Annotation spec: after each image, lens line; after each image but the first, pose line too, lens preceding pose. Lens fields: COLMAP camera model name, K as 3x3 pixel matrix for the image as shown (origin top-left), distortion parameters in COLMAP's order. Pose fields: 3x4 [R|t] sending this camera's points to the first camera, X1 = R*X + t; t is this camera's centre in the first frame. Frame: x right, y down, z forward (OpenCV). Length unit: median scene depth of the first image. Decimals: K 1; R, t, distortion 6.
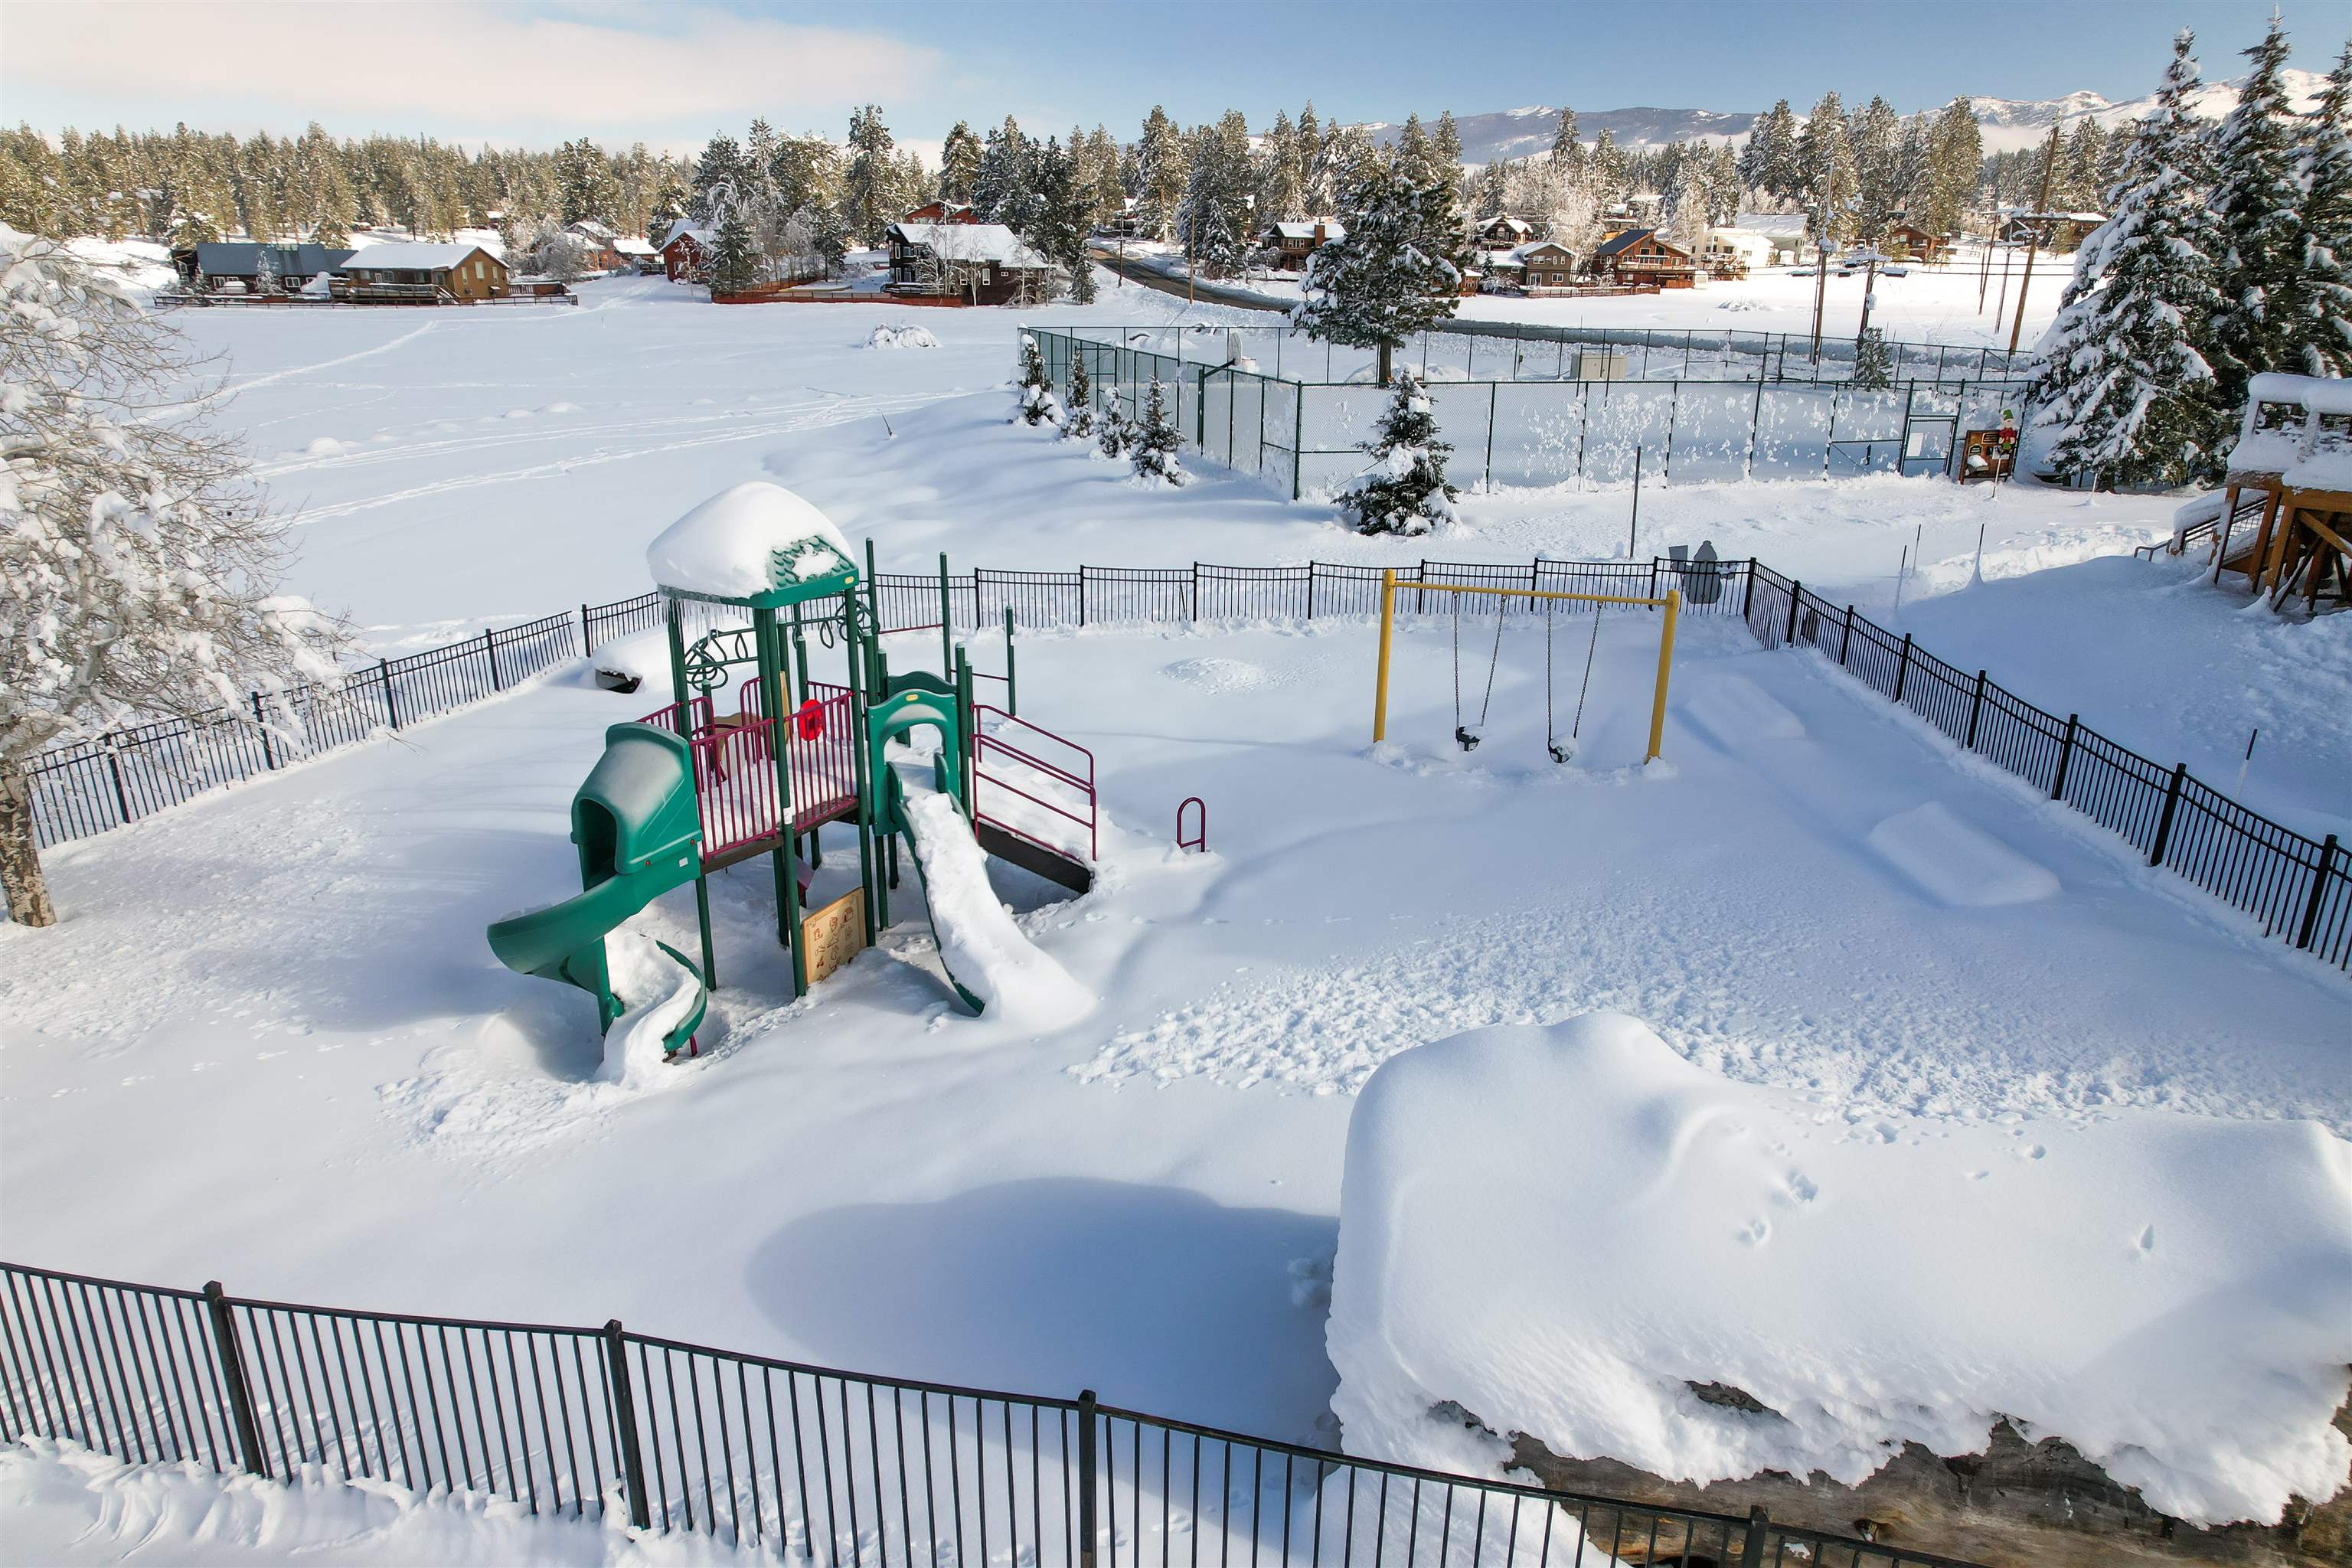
lens RADIAL K [[1522.3, 0, 1185.6], [0, 1522.3, 783.9], [0, 0, 1]] dist [-0.077310, 0.066677]
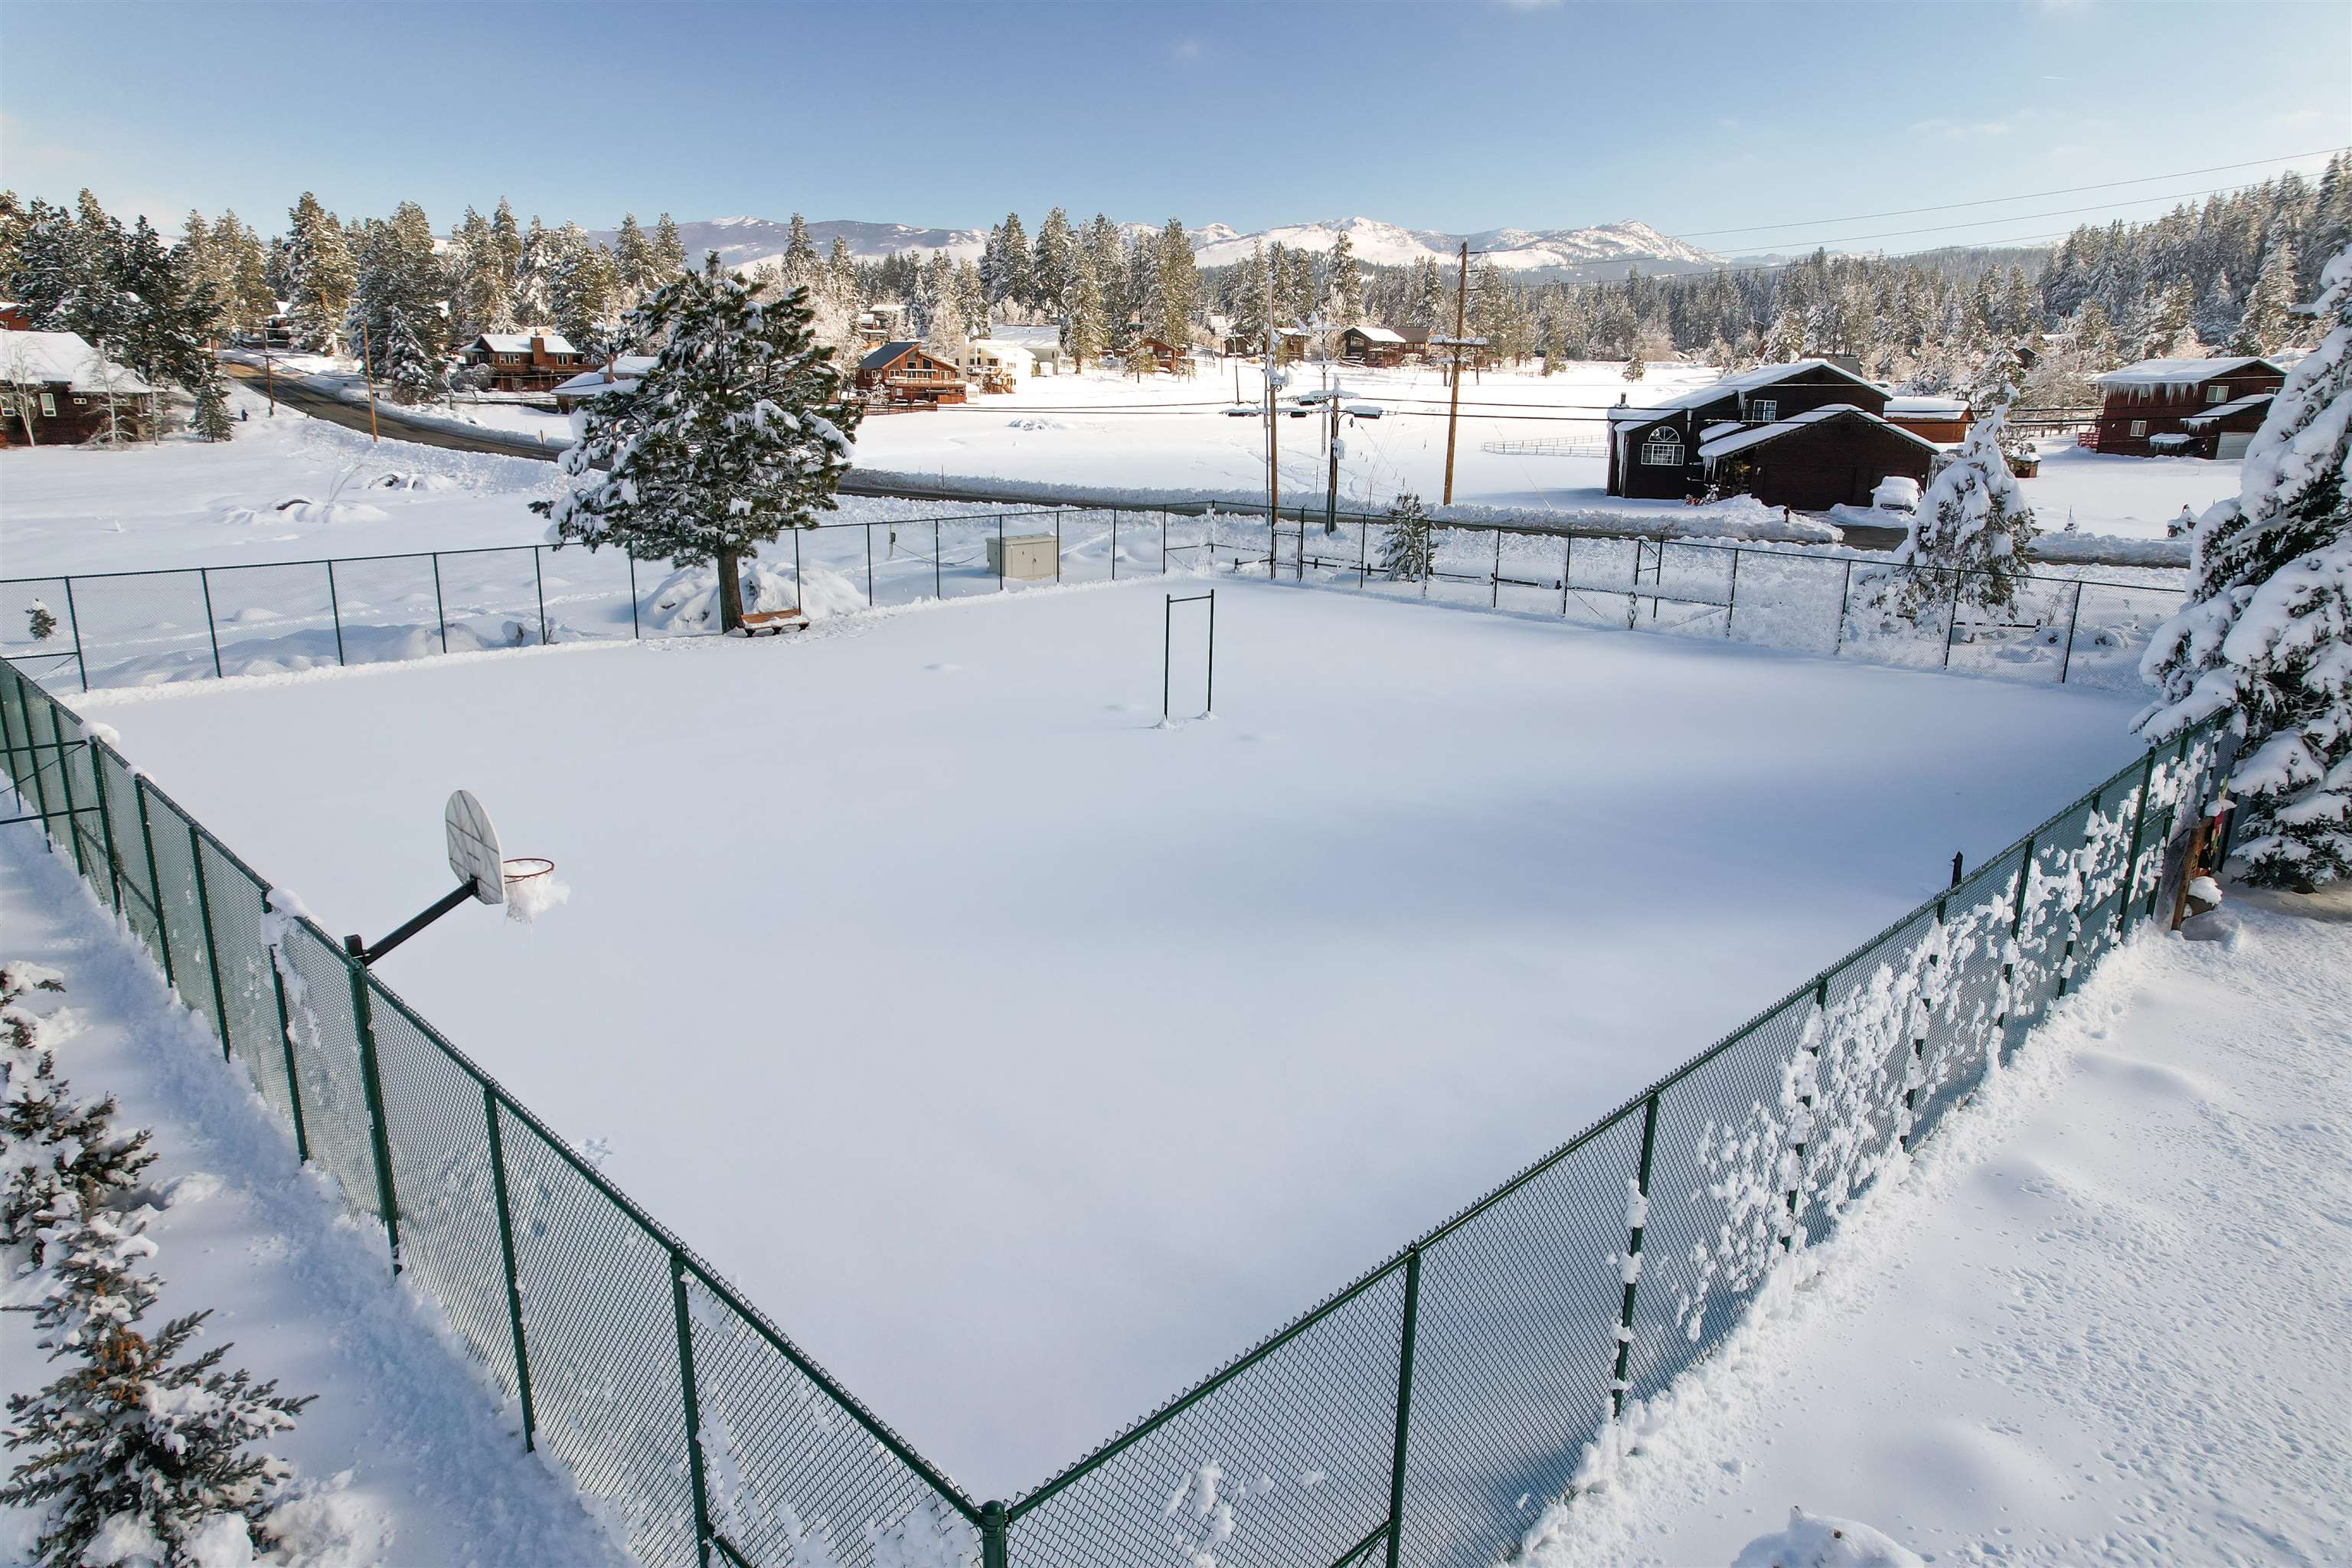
lens RADIAL K [[1522.3, 0, 1193.3], [0, 1522.3, 780.5], [0, 0, 1]] dist [-0.077310, 0.066677]
pose [[0.883409, -0.116366, 0.453925, 0.003840], [0.146514, 0.988701, -0.031682, -0.041155], [-0.445109, 0.094494, 0.890477, 0.103733]]
